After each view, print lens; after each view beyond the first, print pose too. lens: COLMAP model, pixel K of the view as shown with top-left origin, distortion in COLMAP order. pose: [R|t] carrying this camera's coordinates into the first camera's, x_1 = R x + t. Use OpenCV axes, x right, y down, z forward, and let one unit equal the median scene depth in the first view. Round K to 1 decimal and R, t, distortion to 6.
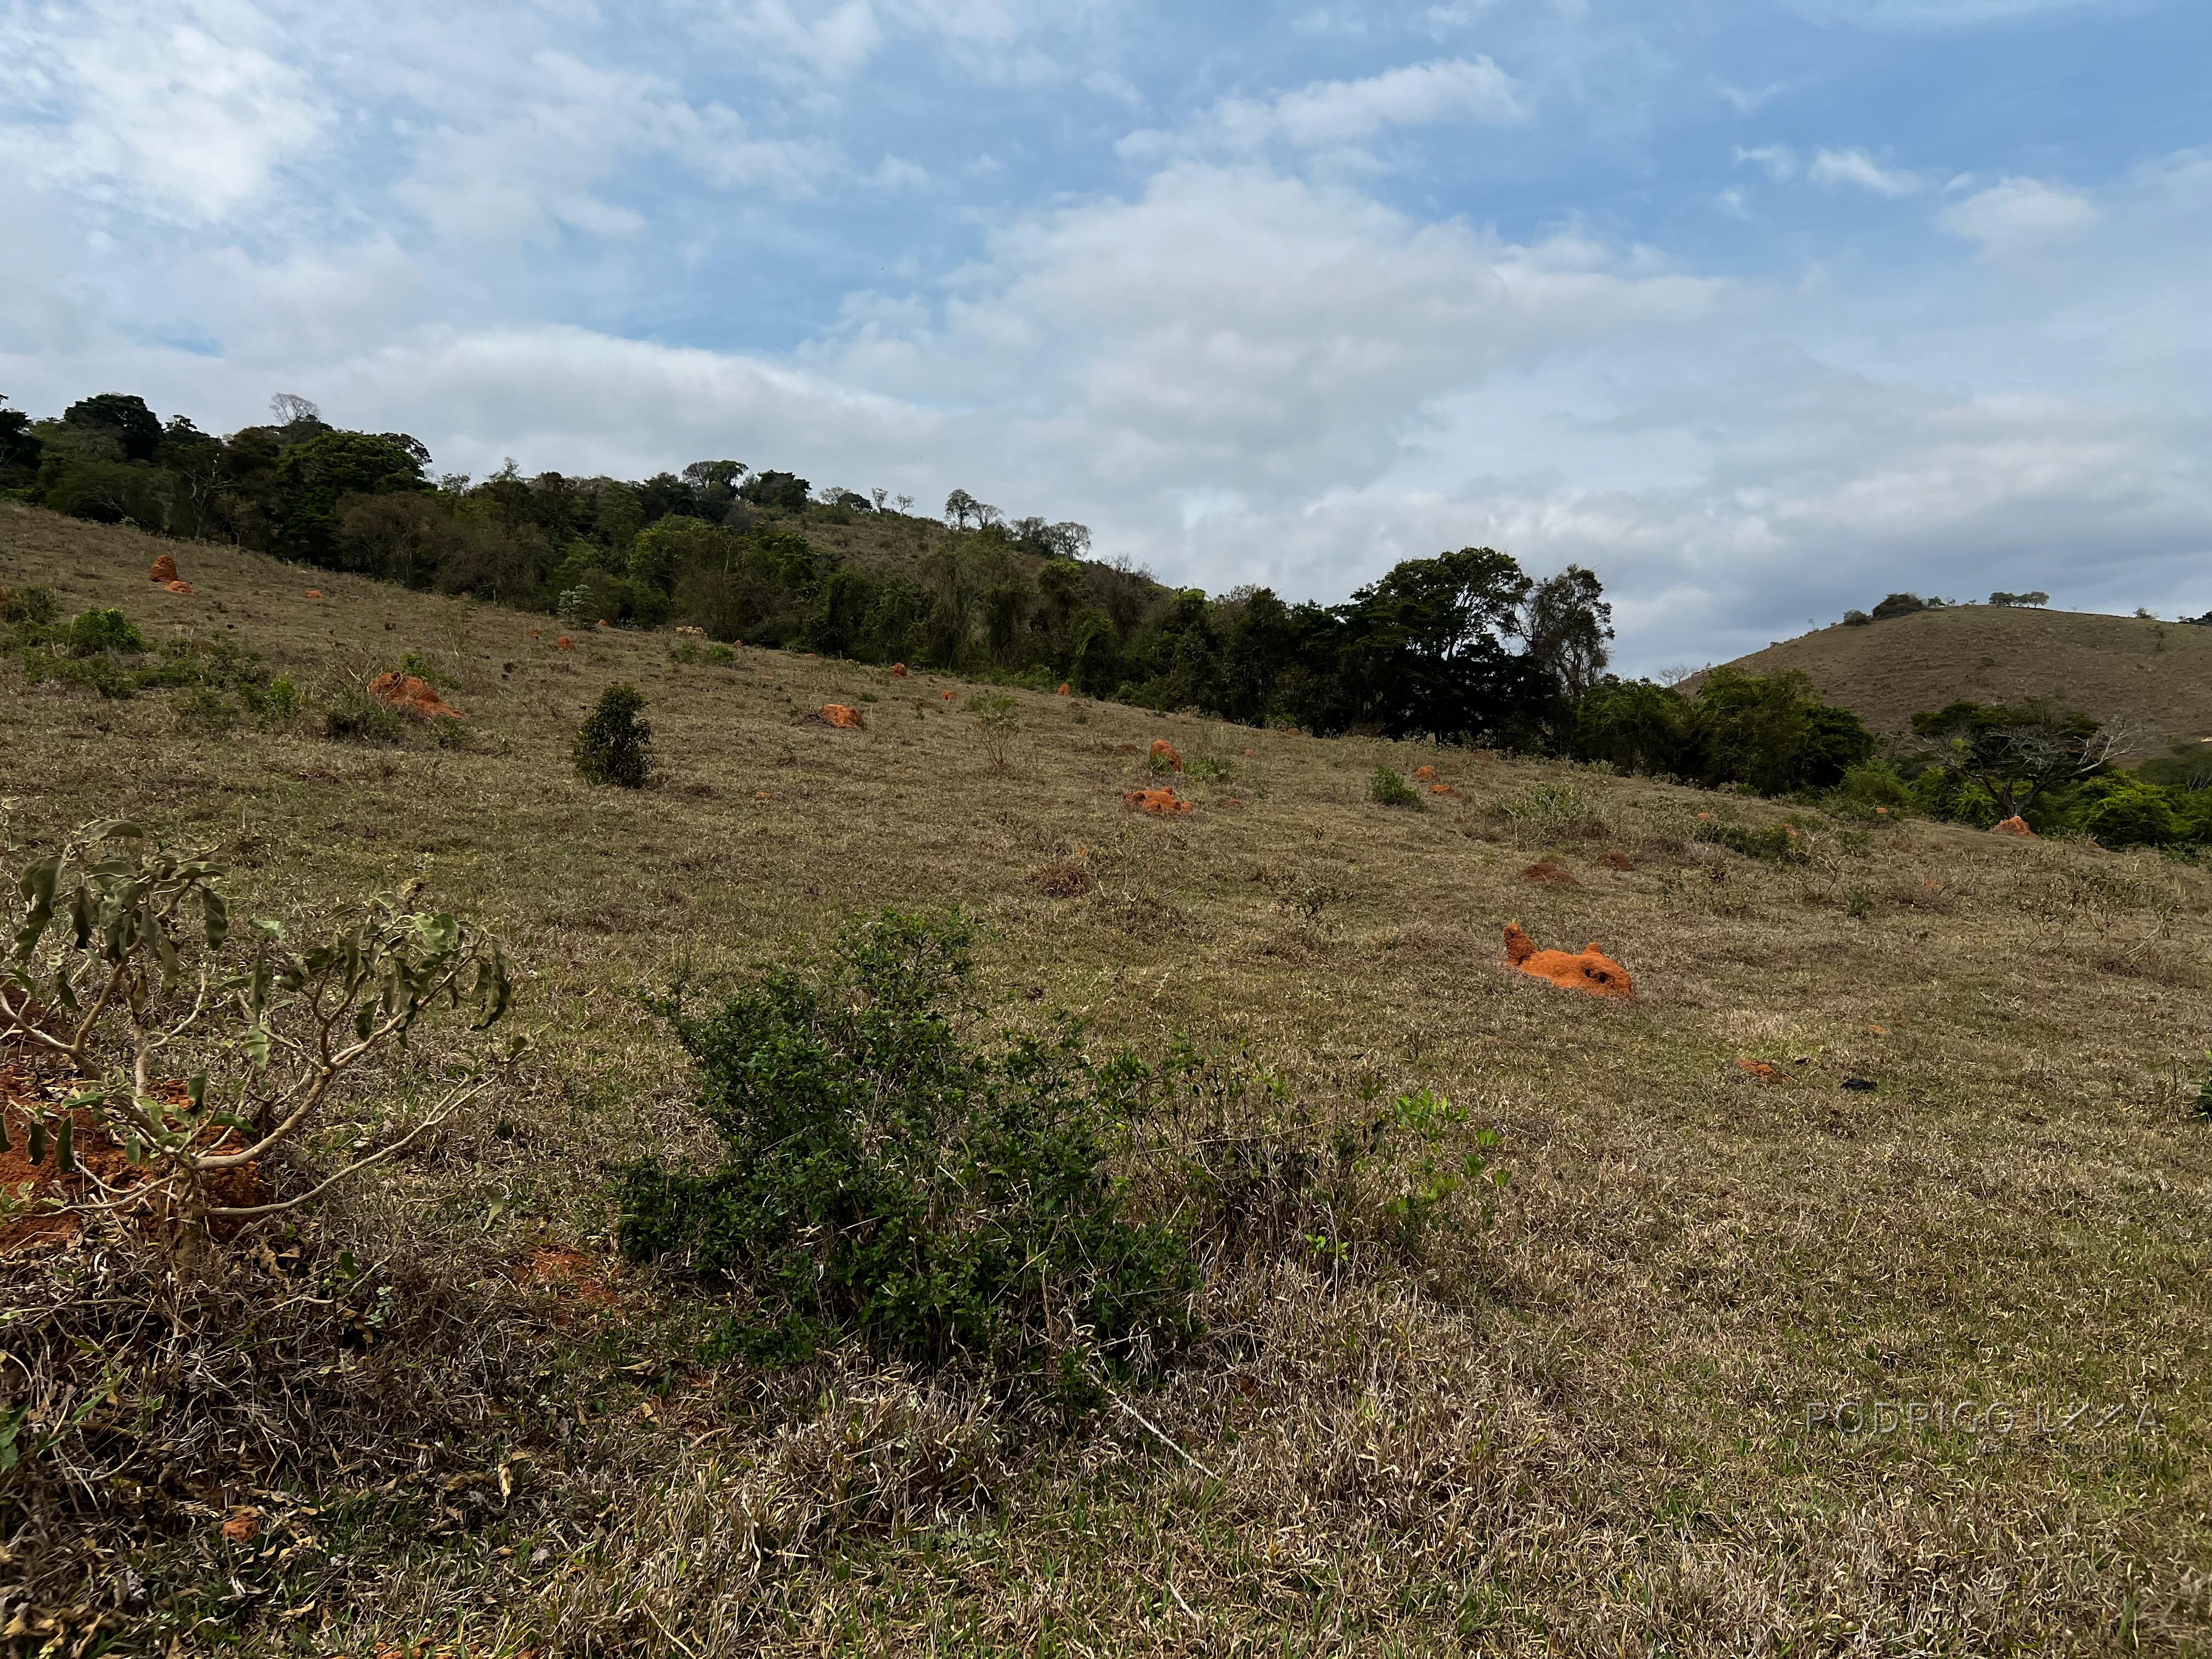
lens RADIAL K [[1646.6, 0, 1115.3], [0, 1646.6, 835.0], [0, 0, 1]] dist [0.058103, -0.075763]
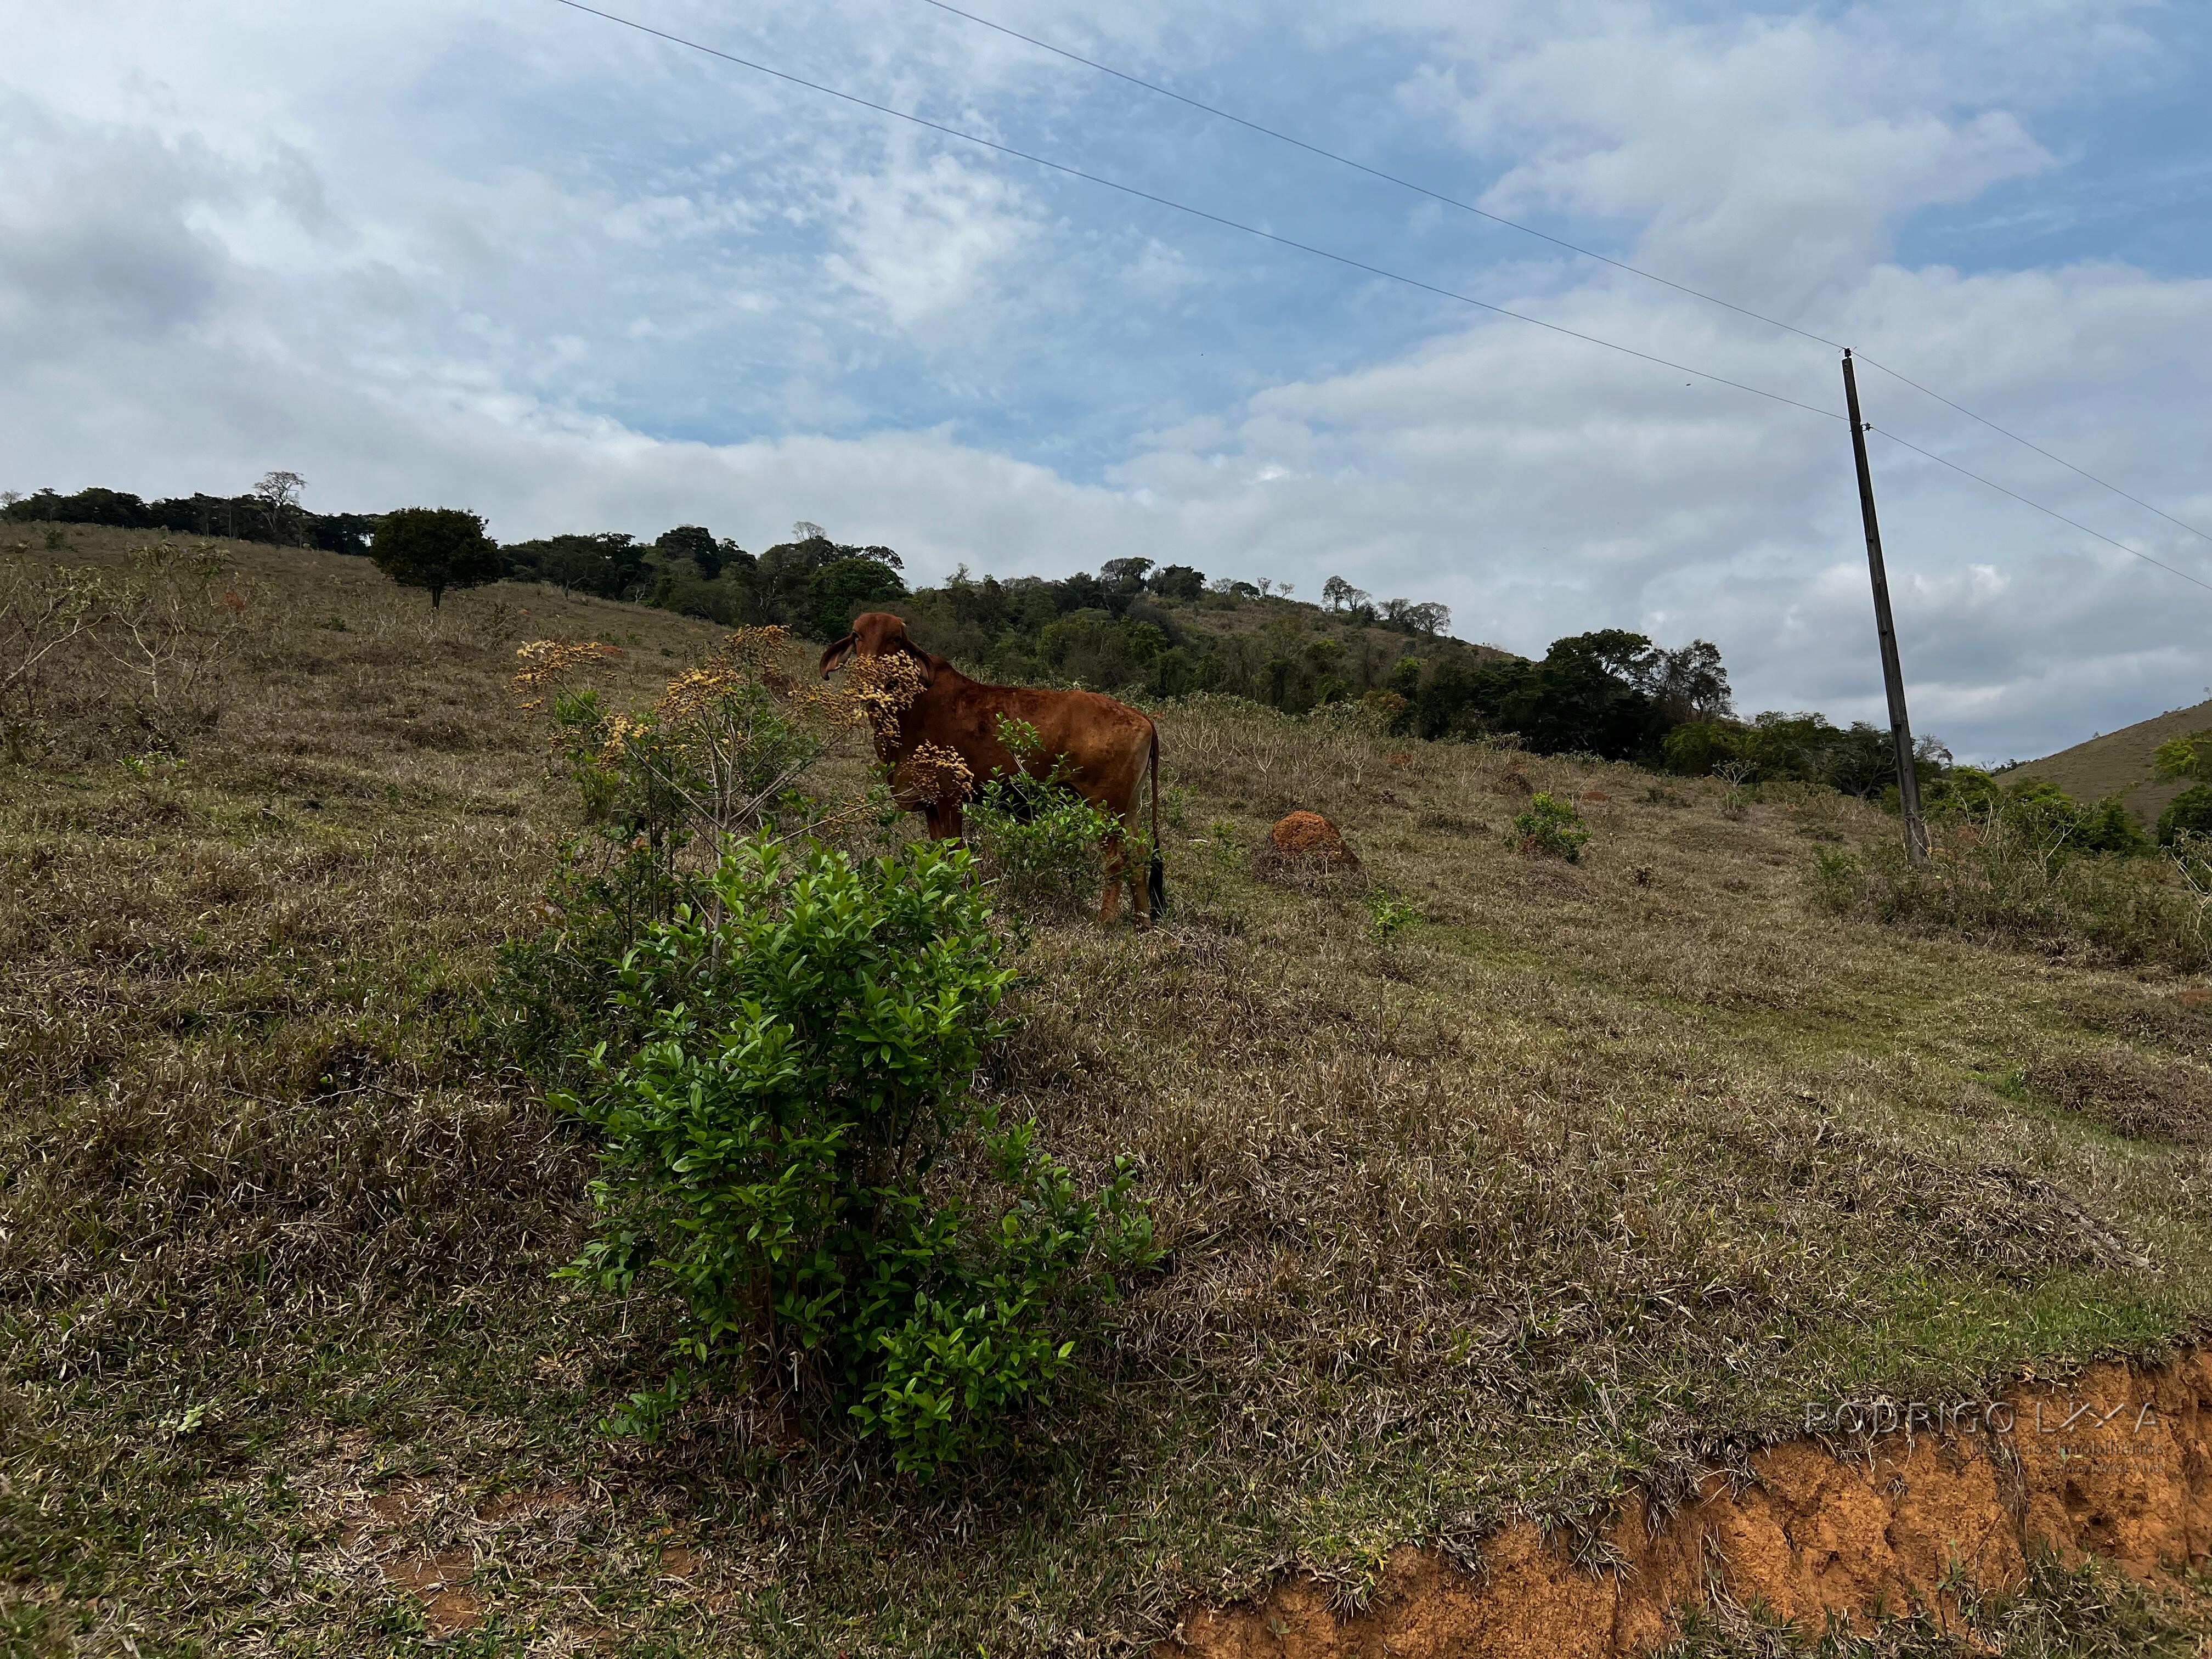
lens RADIAL K [[1646.6, 0, 1112.3], [0, 1646.6, 839.3], [0, 0, 1]] dist [0.058103, -0.075763]
pose [[0.967569, 0.019121, -0.251882, 0.048418], [-0.030026, 0.998767, -0.039523, 0.020558], [0.250816, 0.045804, 0.966950, -0.128770]]
